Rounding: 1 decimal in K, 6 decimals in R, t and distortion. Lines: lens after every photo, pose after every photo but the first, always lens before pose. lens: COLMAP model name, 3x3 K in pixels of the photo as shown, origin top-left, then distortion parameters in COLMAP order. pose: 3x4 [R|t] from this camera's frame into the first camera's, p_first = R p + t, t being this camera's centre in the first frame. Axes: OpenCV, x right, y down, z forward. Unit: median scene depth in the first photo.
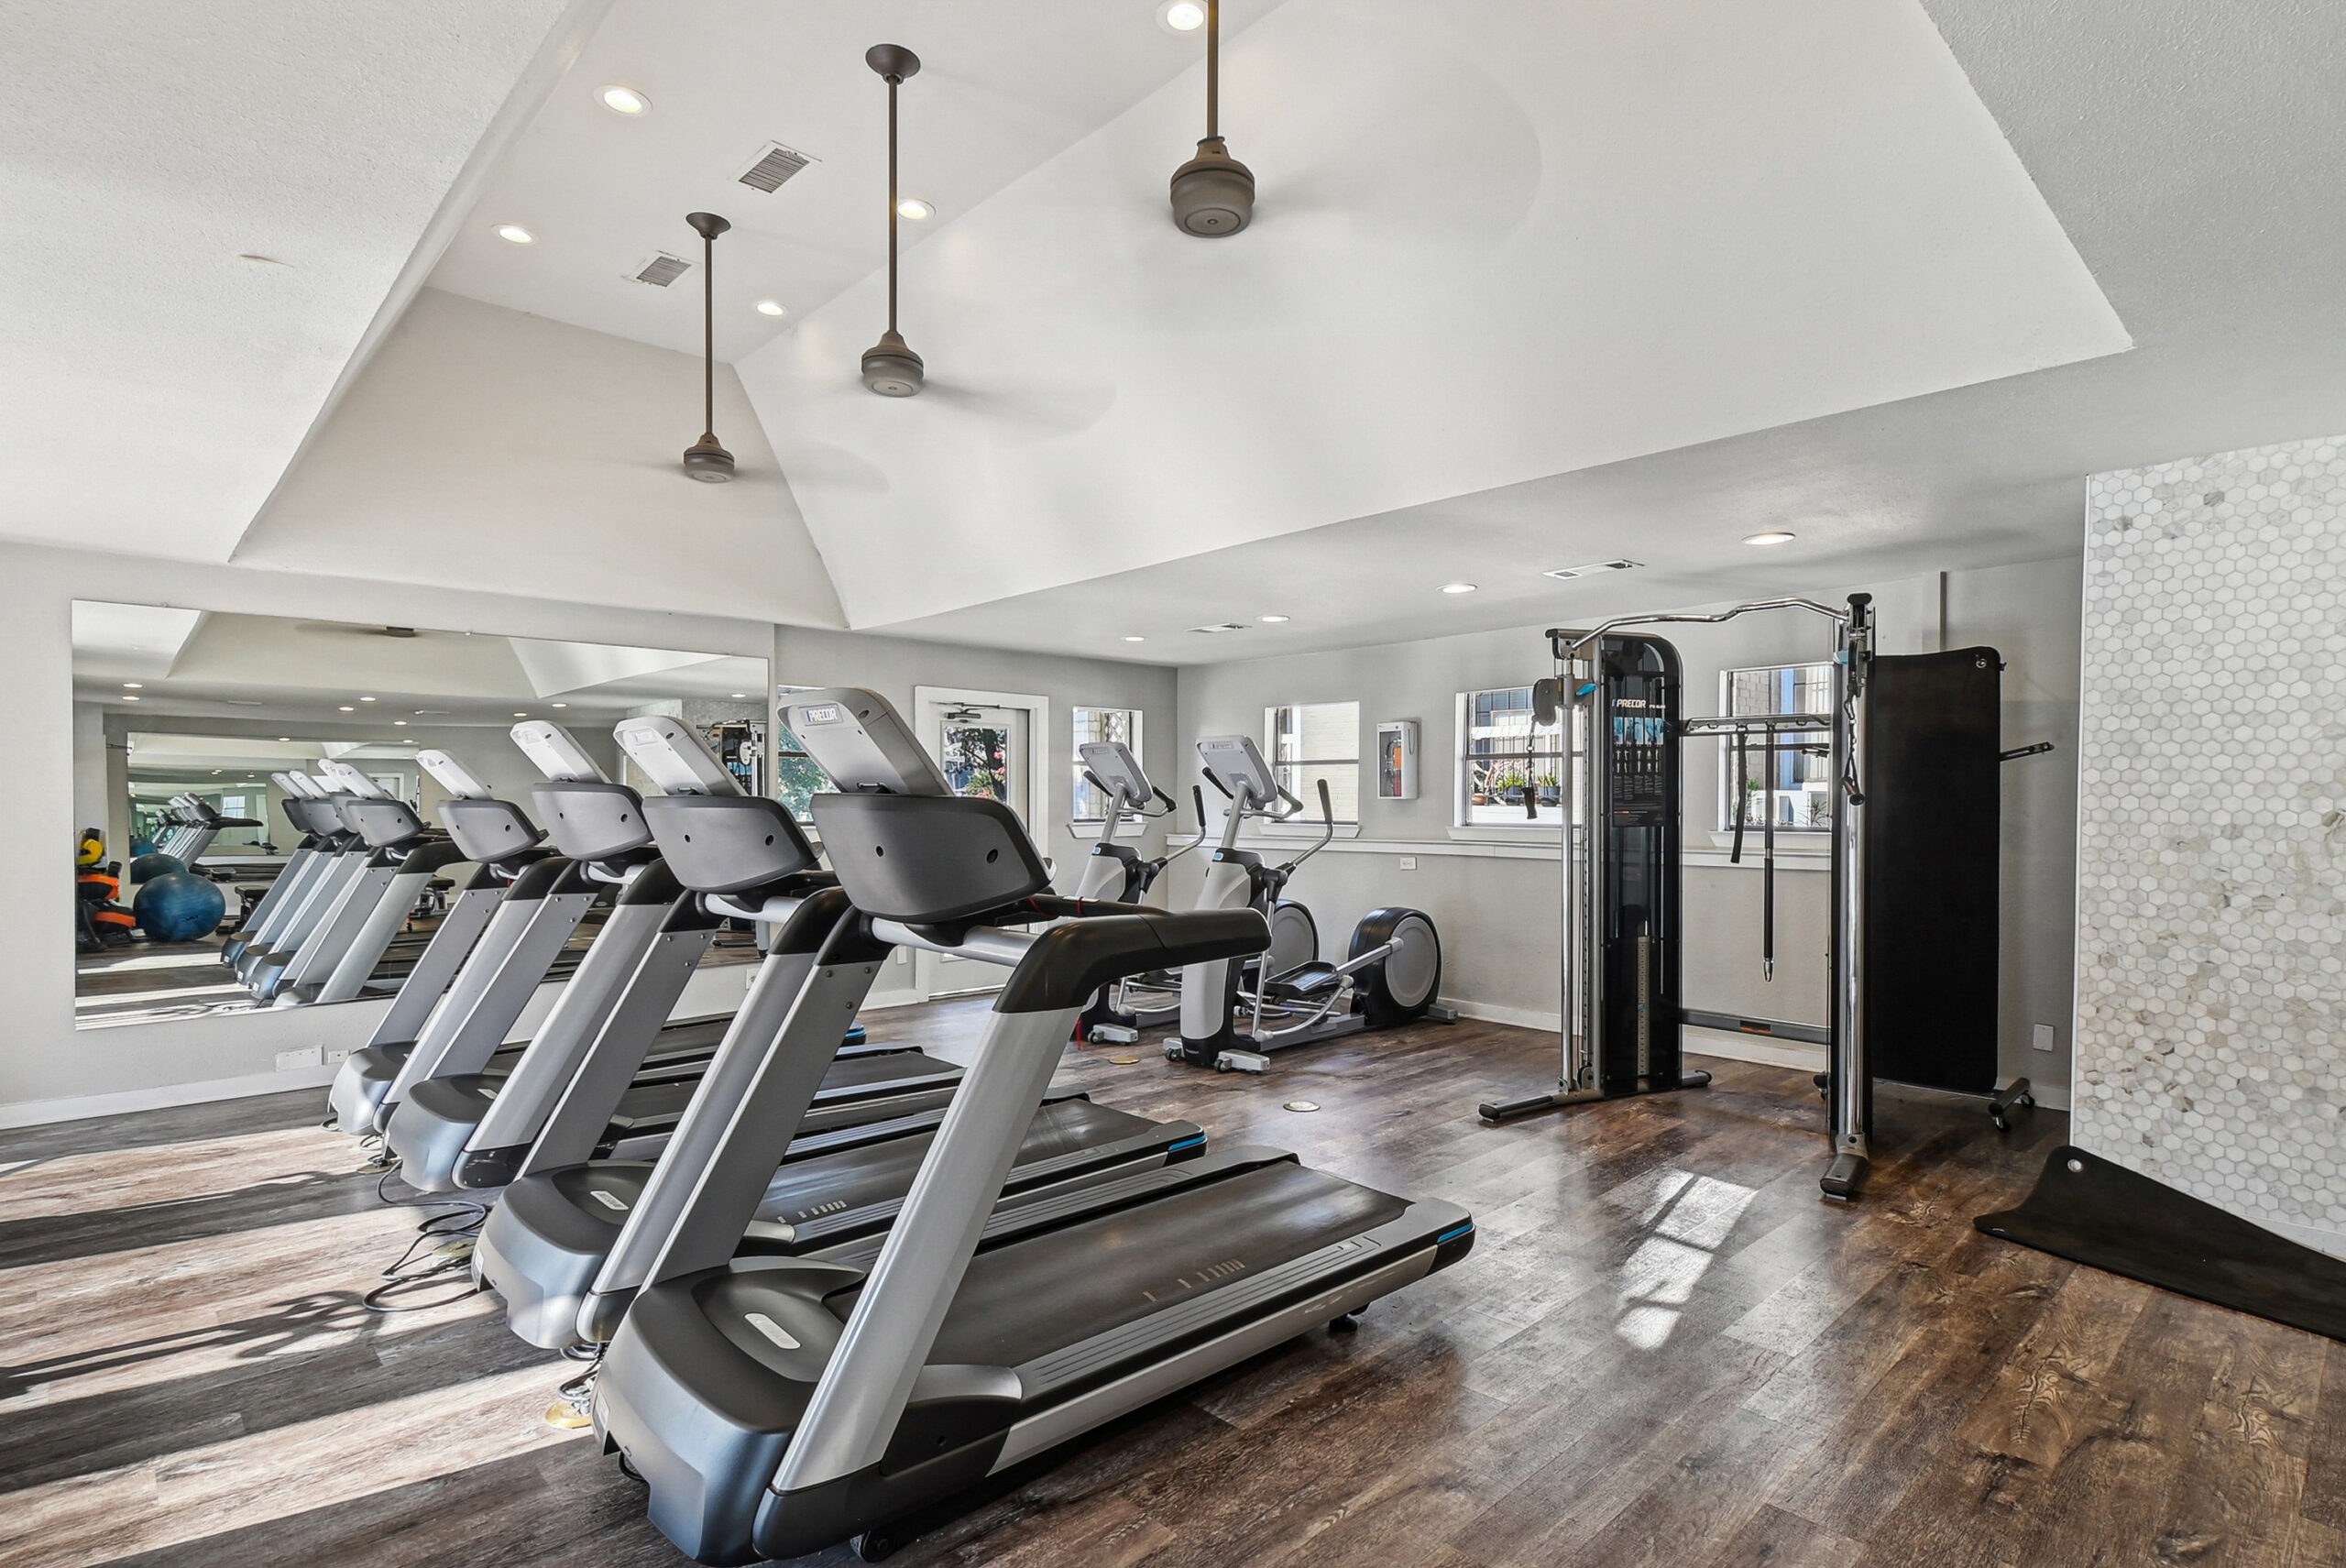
lens RADIAL K [[1157.3, 0, 1175.7], [0, 1157.3, 788.9], [0, 0, 1]] dist [0.005166, -0.003775]
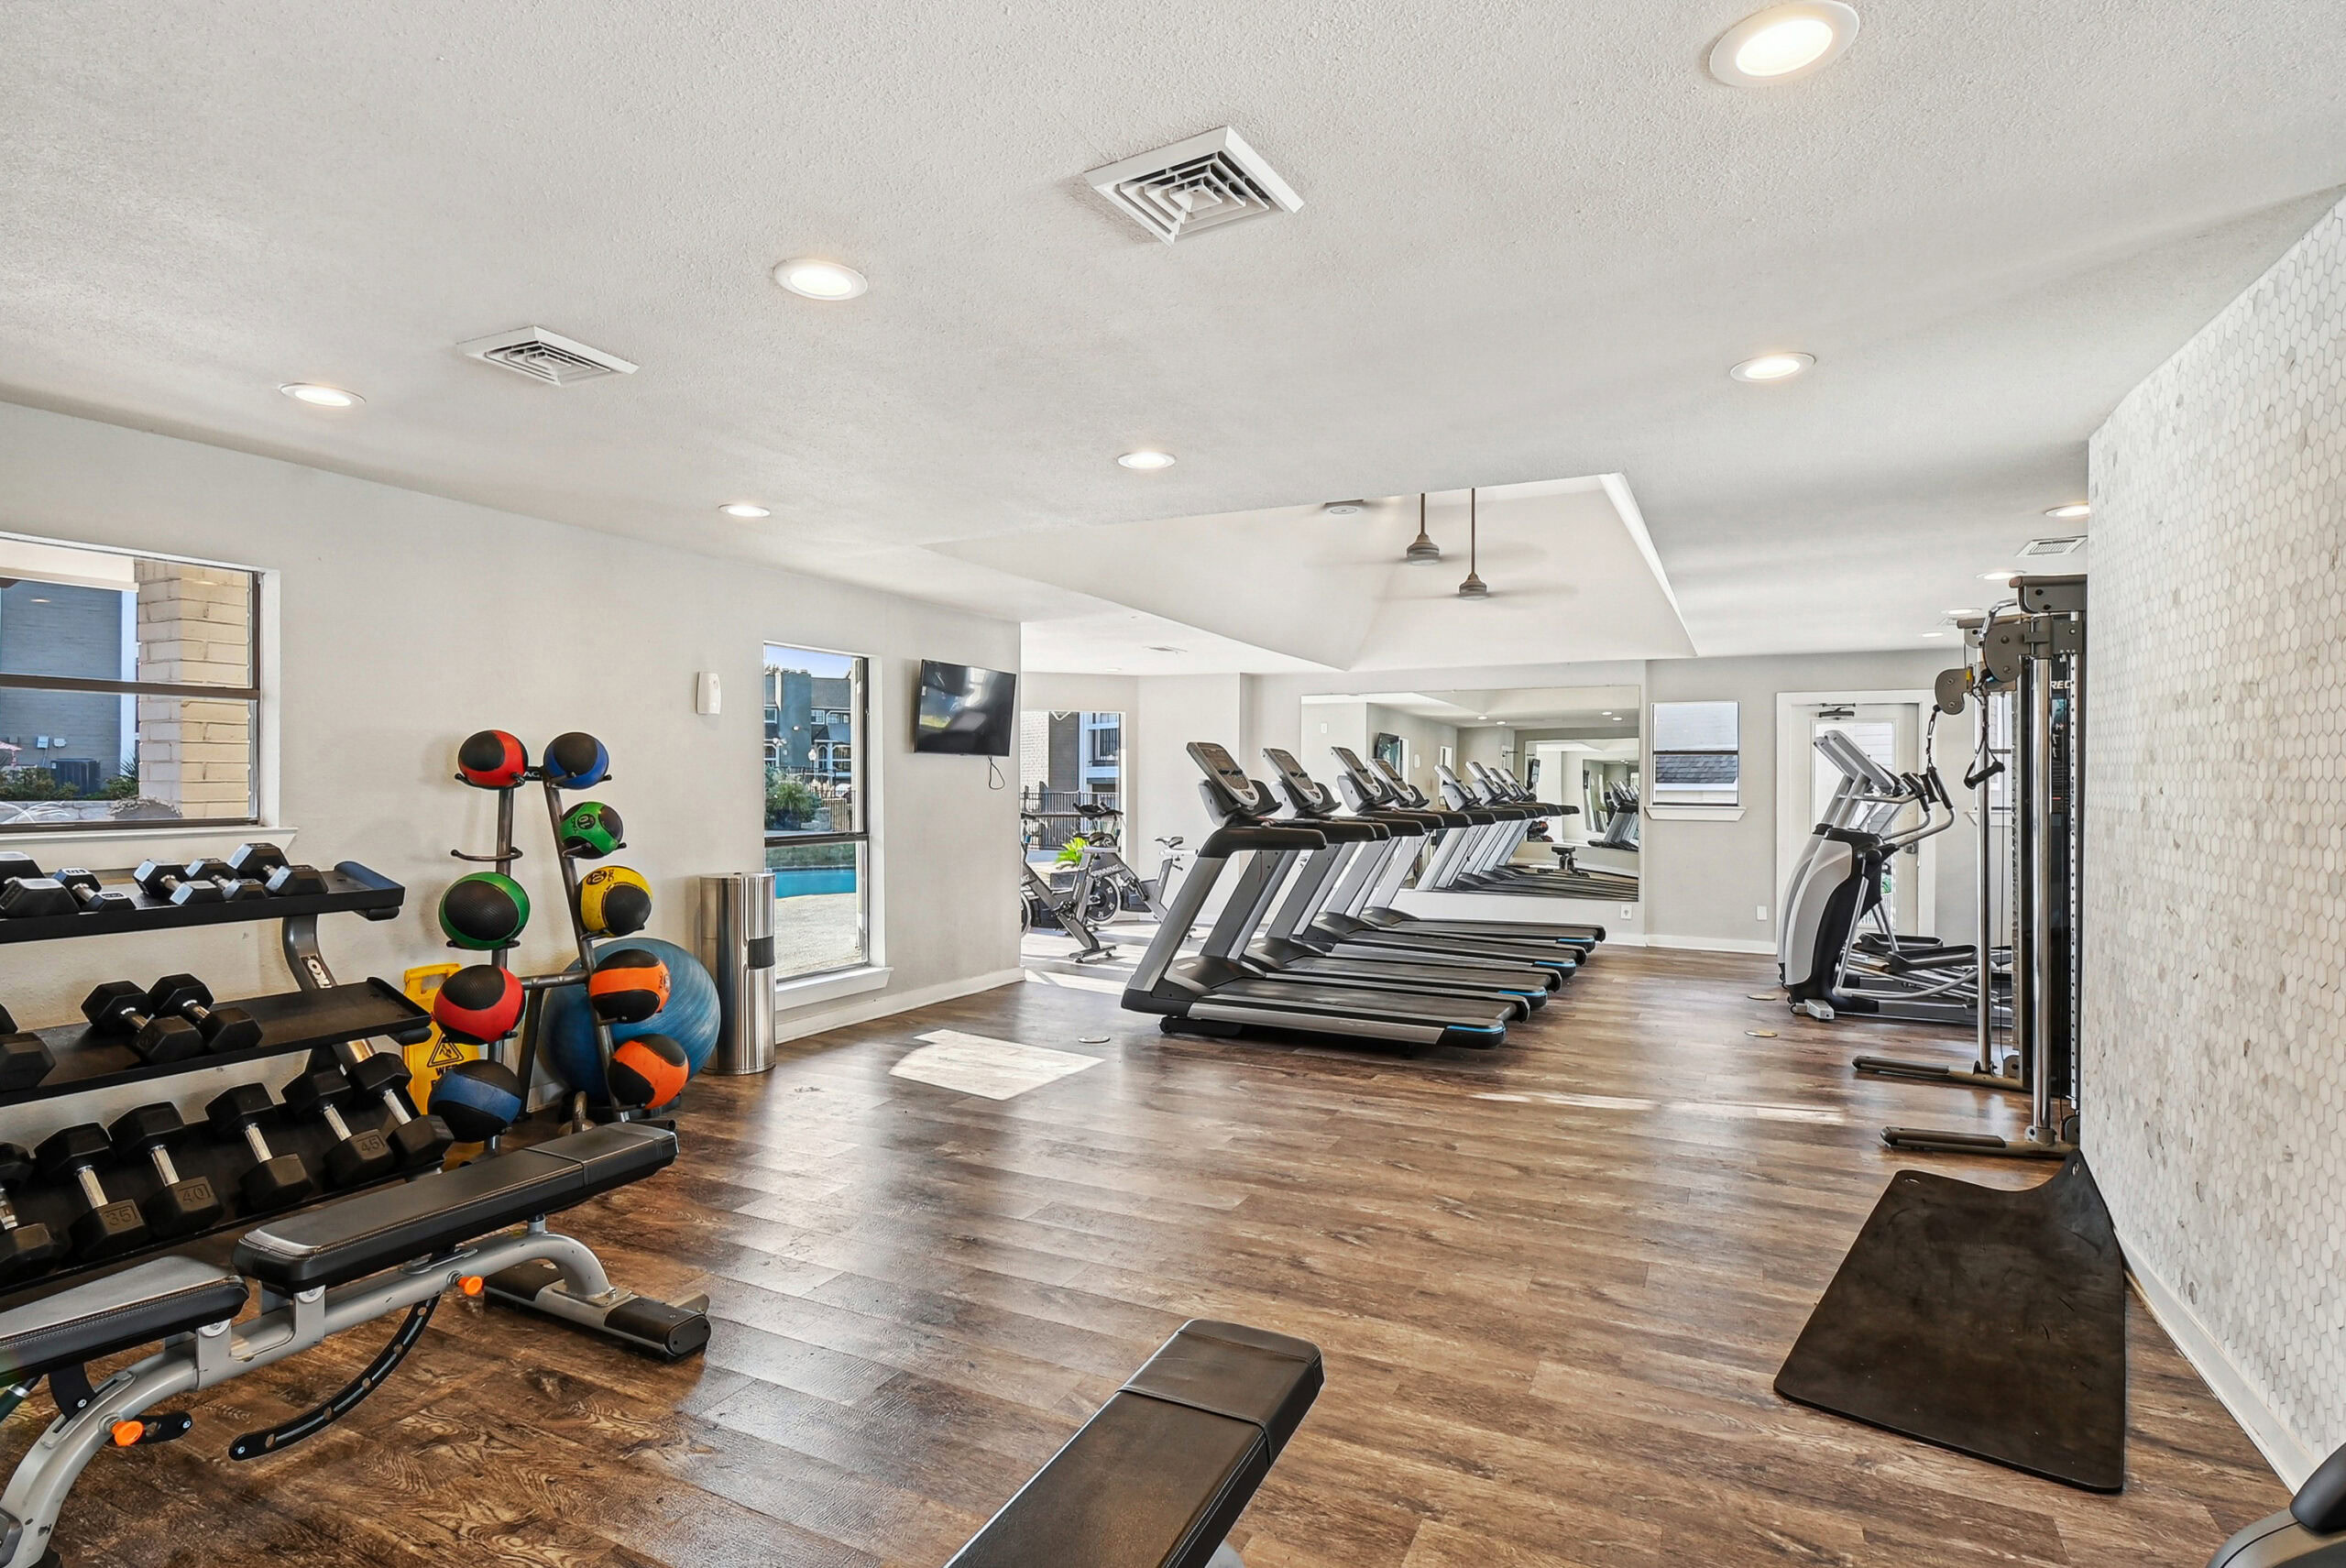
lens RADIAL K [[1157.3, 0, 1181.3], [0, 1157.3, 782.8], [0, 0, 1]] dist [0.005166, -0.003775]
pose [[0.356387, -0.001155, -0.934338, 1.049027], [0.003176, 0.999995, -0.000024, 0.003437], [0.934333, -0.002958, 0.356389, -0.017942]]
